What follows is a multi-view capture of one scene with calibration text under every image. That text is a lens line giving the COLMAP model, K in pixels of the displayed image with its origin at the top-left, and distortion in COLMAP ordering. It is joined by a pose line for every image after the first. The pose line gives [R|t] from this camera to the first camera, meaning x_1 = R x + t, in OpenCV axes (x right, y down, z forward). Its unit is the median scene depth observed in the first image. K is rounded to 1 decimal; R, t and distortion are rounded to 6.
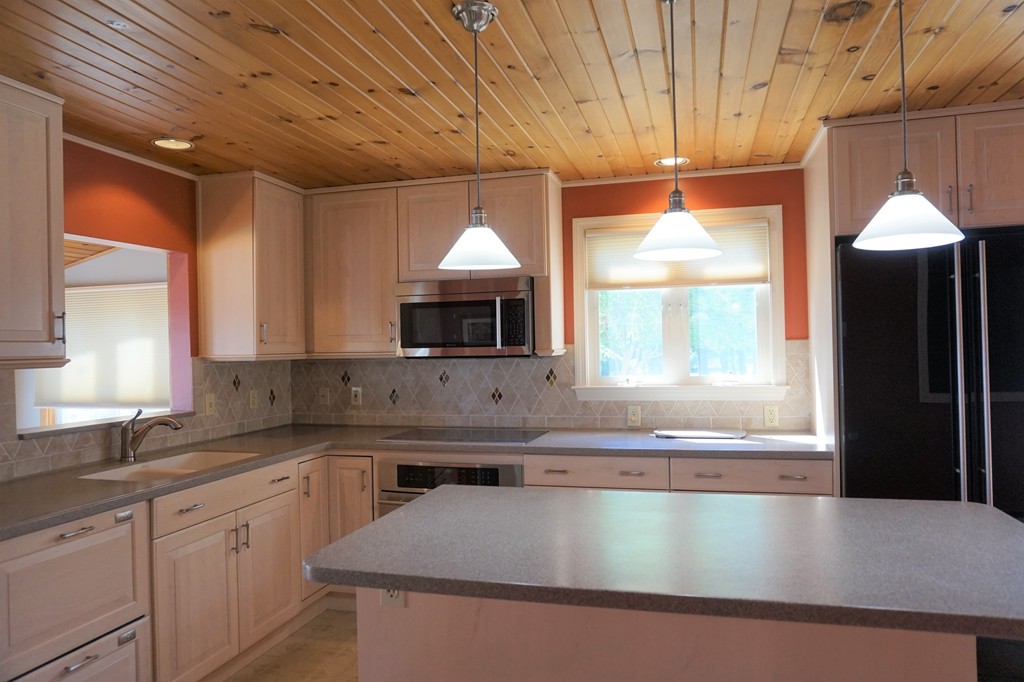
lens RADIAL K [[690.7, 0, 507.3], [0, 690.7, 342.9], [0, 0, 1]] dist [-0.048513, 0.032525]
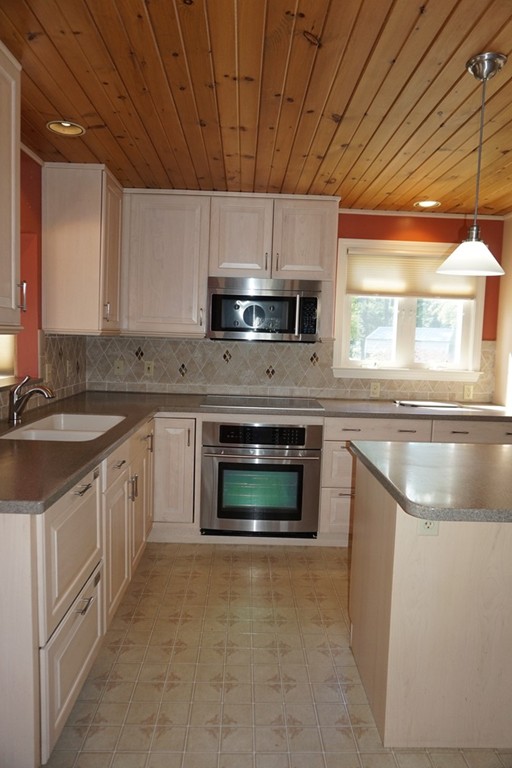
lens RADIAL K [[518.0, 0, 255.6], [0, 518.0, 383.9], [0, 0, 1]] dist [-0.048513, 0.032525]
pose [[0.955745, 0.024225, 0.293196, -0.350816], [-0.052930, 0.994501, 0.090370, 0.014151], [-0.289395, -0.101890, 0.951772, 0.094525]]
